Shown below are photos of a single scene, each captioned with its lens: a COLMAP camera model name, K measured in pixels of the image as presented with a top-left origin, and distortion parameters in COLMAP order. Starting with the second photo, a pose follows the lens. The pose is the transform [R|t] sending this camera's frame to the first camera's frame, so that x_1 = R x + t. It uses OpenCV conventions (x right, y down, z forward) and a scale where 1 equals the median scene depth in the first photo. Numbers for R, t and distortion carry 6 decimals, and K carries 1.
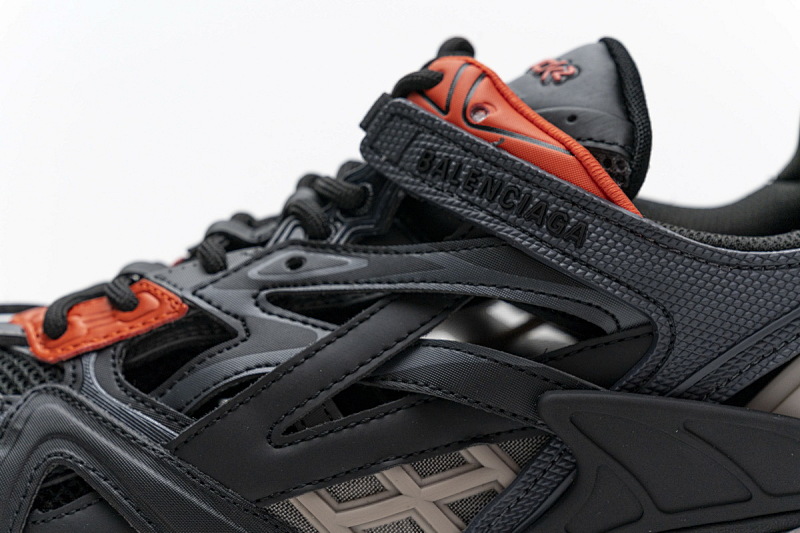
lens RADIAL K [[1582.9, 0, 404.6], [0, 1582.9, 264.6], [0, 0, 1]] dist [0.008593, 0.000000]
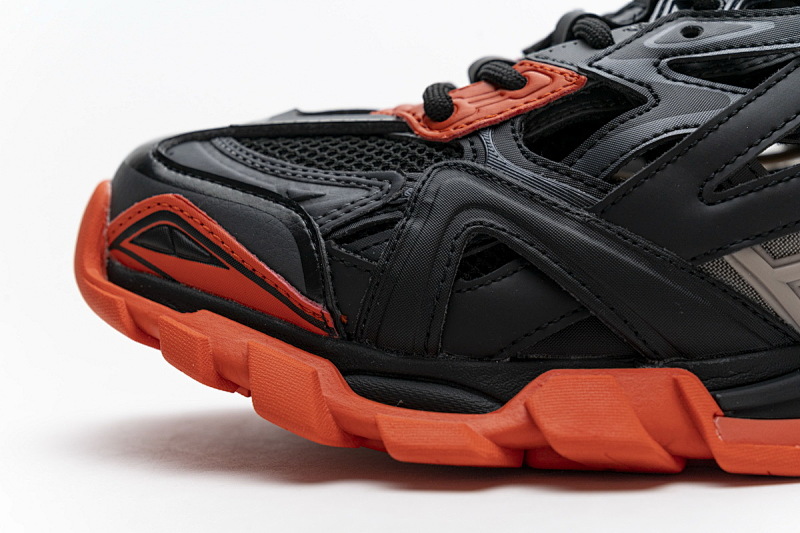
lens RADIAL K [[1582.9, 0, 401.2], [0, 1582.9, 266.6], [0, 0, 1]] dist [0.008593, 0.000000]
pose [[0.999465, -0.031538, 0.008708, -0.277131], [0.031391, 0.999370, 0.016581, 0.129683], [-0.009225, -0.016298, 0.999825, 0.021191]]
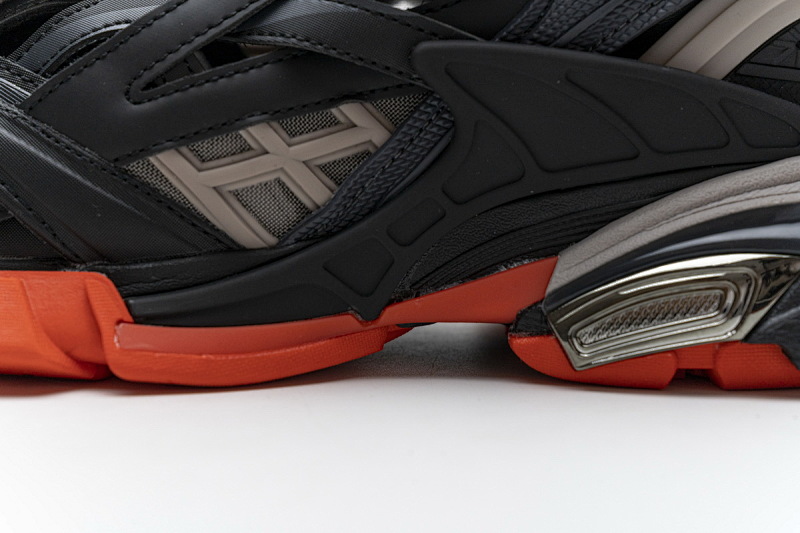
lens RADIAL K [[1582.9, 0, 399.0], [0, 1582.9, 263.4], [0, 0, 1]] dist [0.008593, 0.000000]
pose [[0.999975, -0.007132, 0.000123, 0.074489], [0.007097, 0.996519, 0.083066, 0.131182], [-0.000715, -0.083063, 0.996544, 0.050894]]
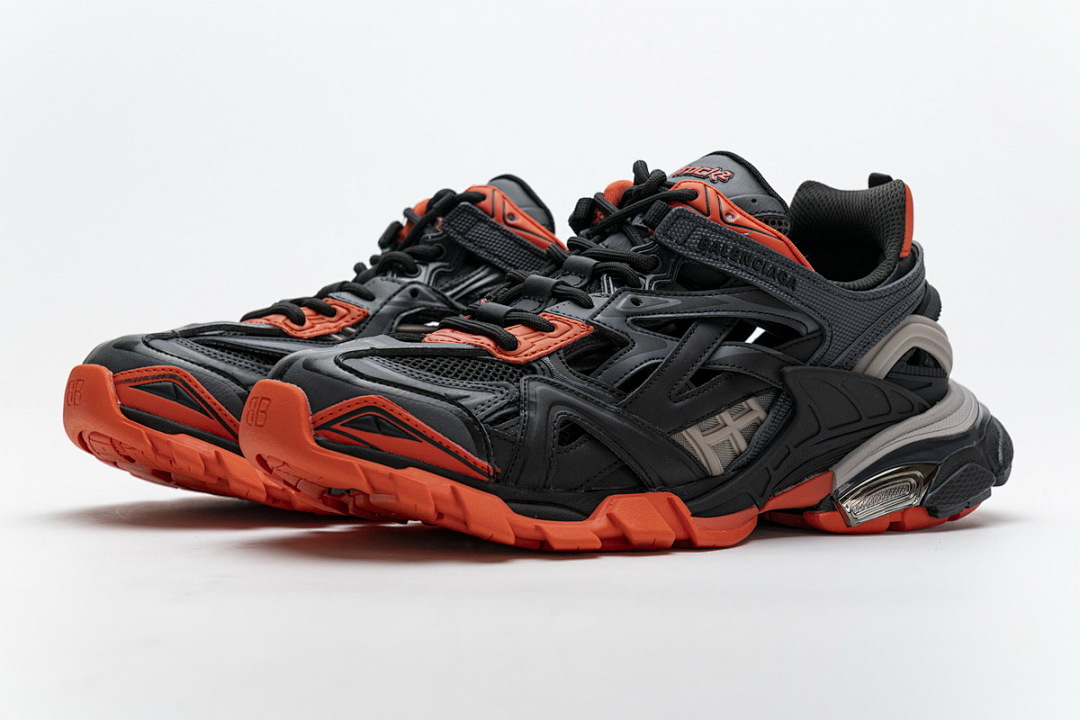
lens RADIAL K [[2137.0, 0, 549.2], [0, 2137.0, 356.3], [0, 0, 1]] dist [0.008593, 0.000000]
pose [[0.807369, -0.028638, 0.589351, -1.609812], [0.017221, 0.999540, 0.024978, -0.001221], [-0.589795, -0.010017, 0.807491, -0.872011]]
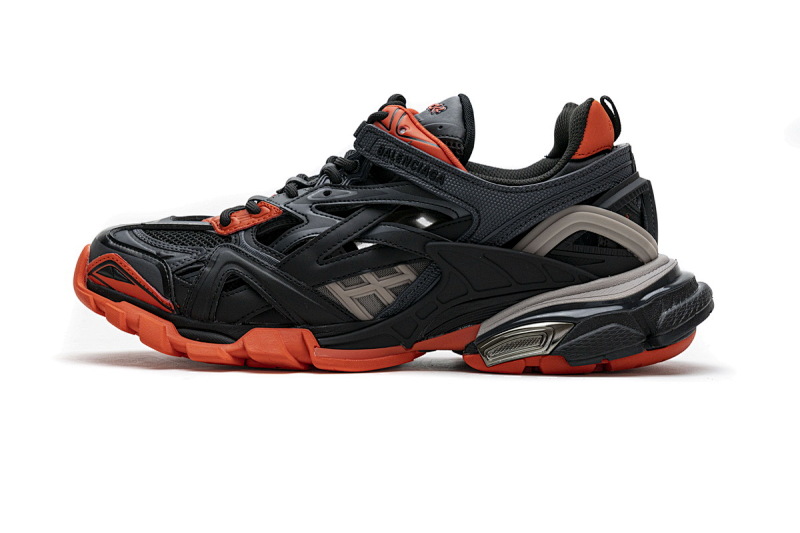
lens RADIAL K [[1582.9, 0, 396.1], [0, 1582.9, 263.7], [0, 0, 1]] dist [0.008593, 0.000000]
pose [[0.999907, -0.004595, -0.012803, 0.069238], [0.004683, 0.999966, 0.006829, 0.095362], [0.012771, -0.006888, 0.999895, -1.472227]]
